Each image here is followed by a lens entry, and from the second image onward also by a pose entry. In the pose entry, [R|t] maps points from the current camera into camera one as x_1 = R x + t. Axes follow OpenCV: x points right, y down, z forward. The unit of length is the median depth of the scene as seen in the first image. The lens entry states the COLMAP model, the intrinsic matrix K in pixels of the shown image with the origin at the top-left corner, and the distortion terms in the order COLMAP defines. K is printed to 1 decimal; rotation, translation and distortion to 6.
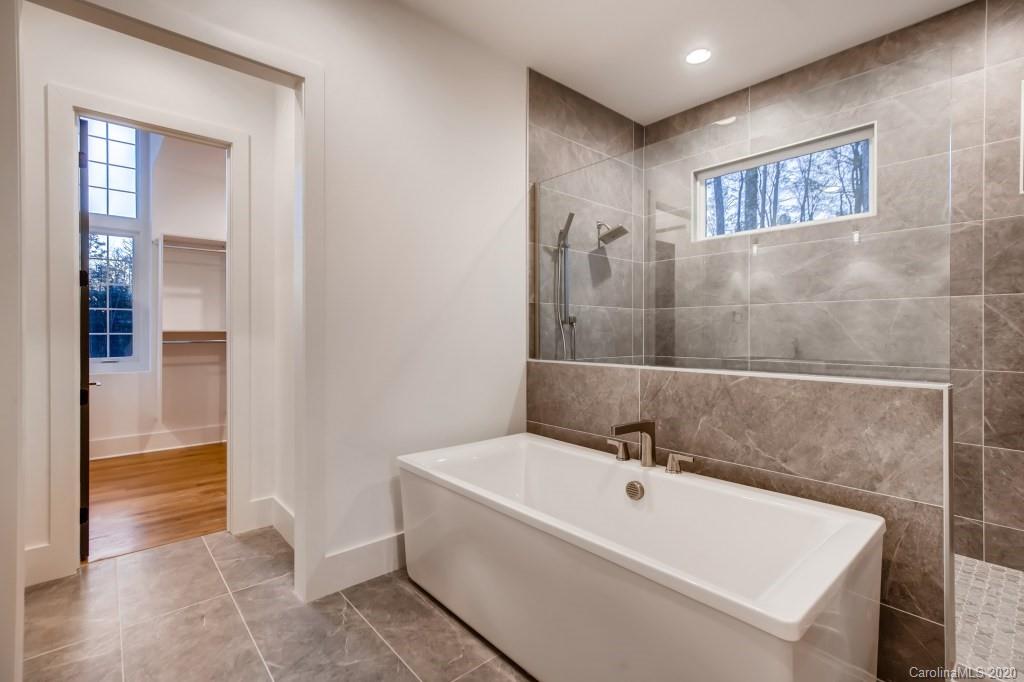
lens RADIAL K [[465.9, 0, 504.4], [0, 465.9, 328.5], [0, 0, 1]] dist [0.001680, 0.000483]
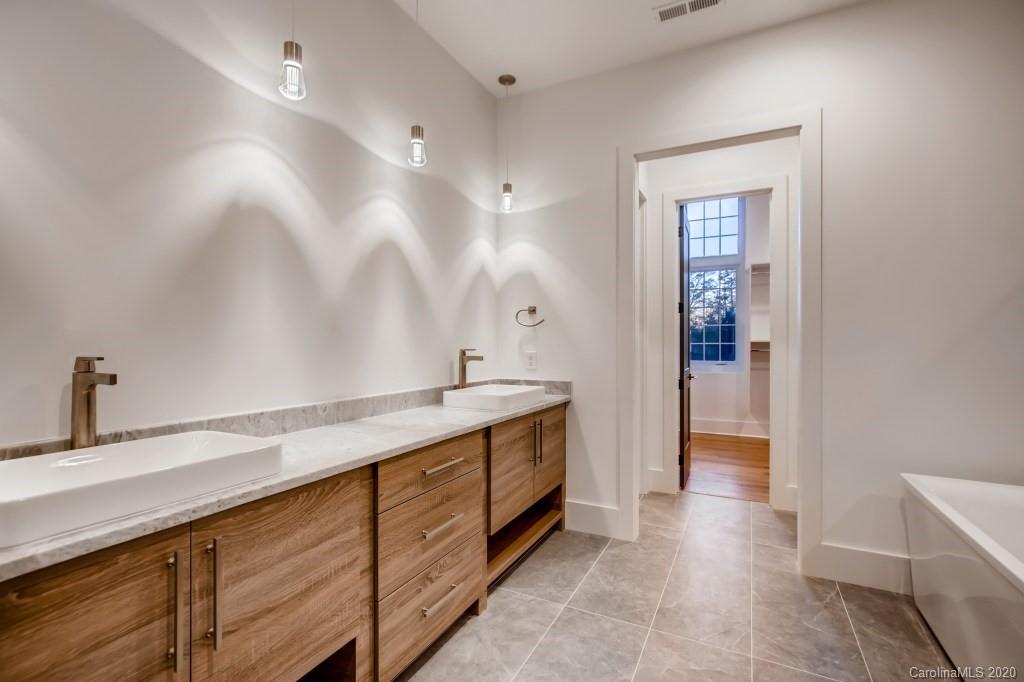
lens RADIAL K [[465.9, 0, 515.5], [0, 465.9, 341.6], [0, 0, 1]] dist [0.001680, 0.000483]
pose [[0.366165, -0.001223, -0.930549, 0.385846], [0.009641, 0.999950, 0.002479, -0.007673], [0.930500, -0.009879, 0.366158, -0.092284]]
